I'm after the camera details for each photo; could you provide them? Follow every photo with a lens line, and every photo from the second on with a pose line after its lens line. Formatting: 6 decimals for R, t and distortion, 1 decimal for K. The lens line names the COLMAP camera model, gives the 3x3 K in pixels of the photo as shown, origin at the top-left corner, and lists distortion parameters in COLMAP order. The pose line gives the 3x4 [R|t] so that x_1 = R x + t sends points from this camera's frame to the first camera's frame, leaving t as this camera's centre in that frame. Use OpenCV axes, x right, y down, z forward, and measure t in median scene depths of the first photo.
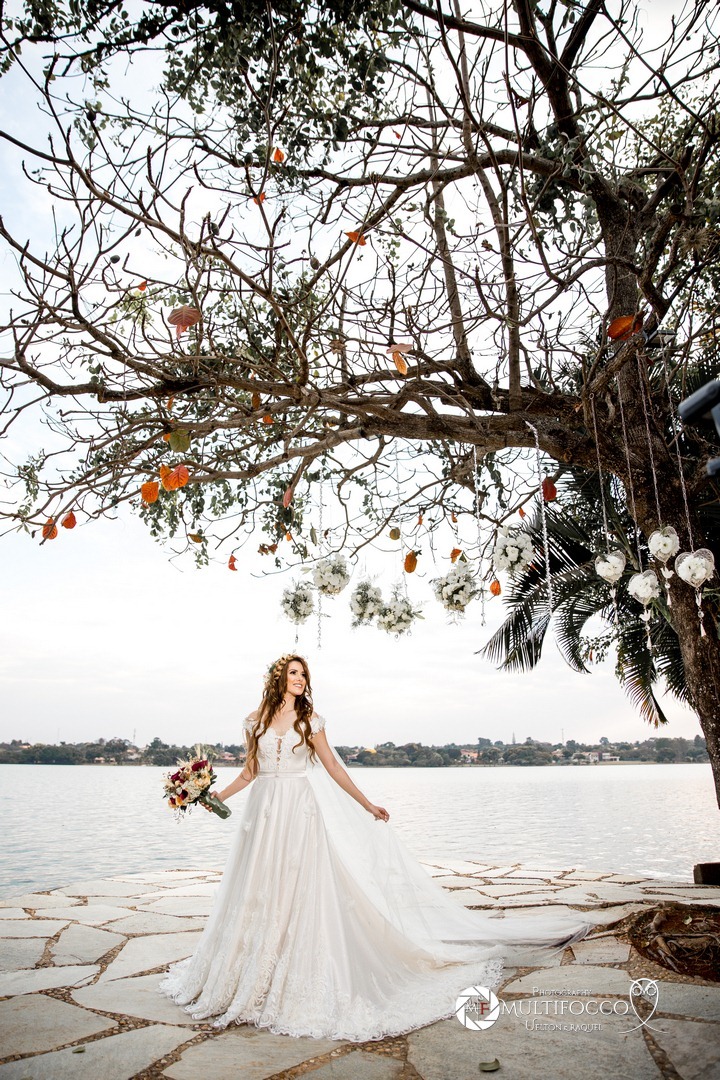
lens RADIAL K [[753.8, 0, 353.4], [0, 753.8, 539.1], [0, 0, 1]] dist [-0.097044, 0.076268]
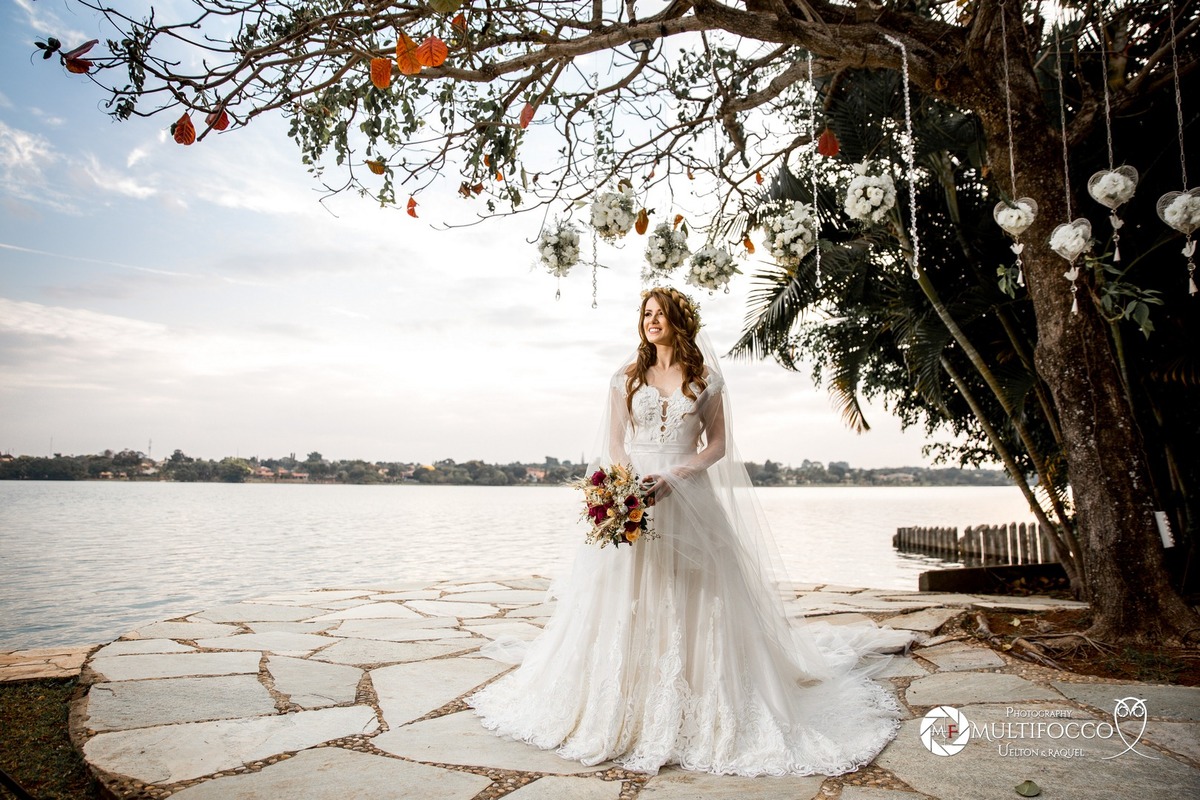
lens RADIAL K [[837.5, 0, 606.5], [0, 837.5, 391.6], [0, 0, 1]] dist [-0.097044, 0.076268]
pose [[0.973006, 0.032130, 0.228532, -0.197486], [-0.073301, 0.982009, 0.174026, 0.069026], [-0.218829, -0.186080, 0.957856, 0.133498]]
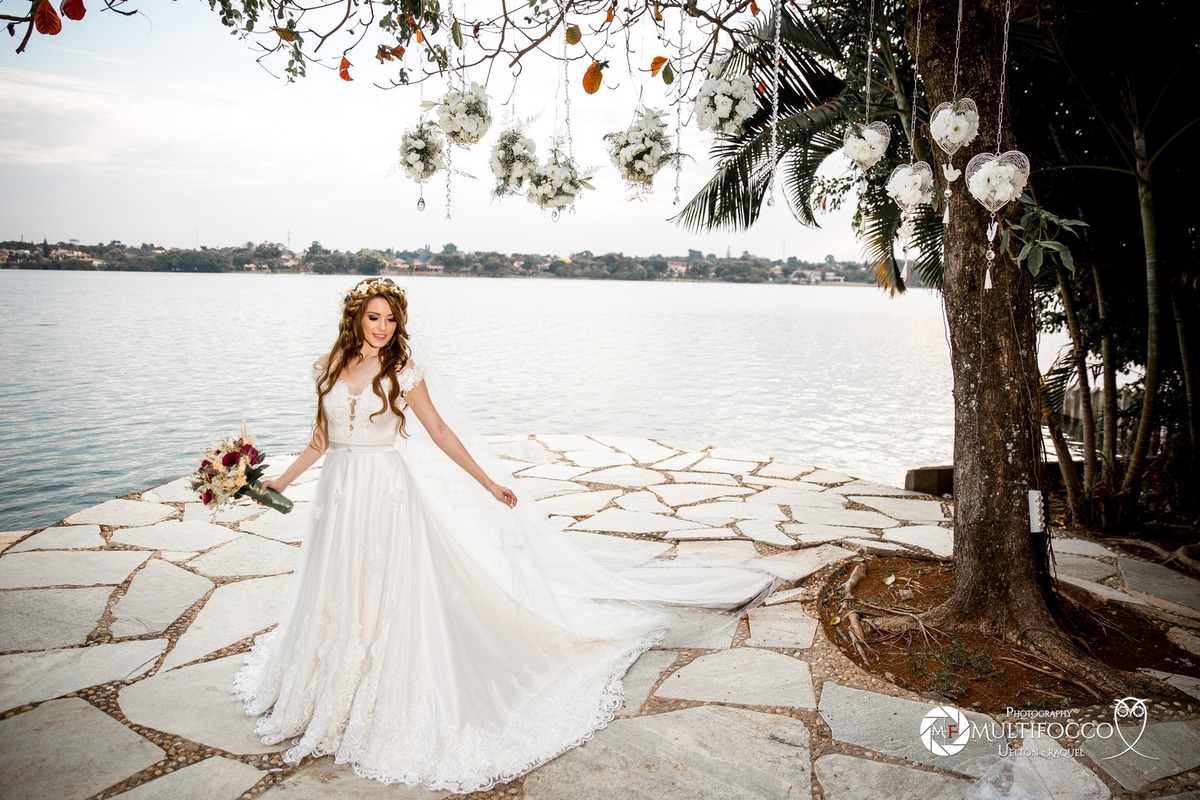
lens RADIAL K [[877.8, 0, 597.5], [0, 877.8, 401.7], [0, 0, 1]] dist [-0.068963, 0.041354]
pose [[0.997958, 0.016035, 0.061835, 0.040915], [-0.040641, 0.906187, 0.420919, -0.048042], [-0.049284, -0.422572, 0.904988, 0.142732]]
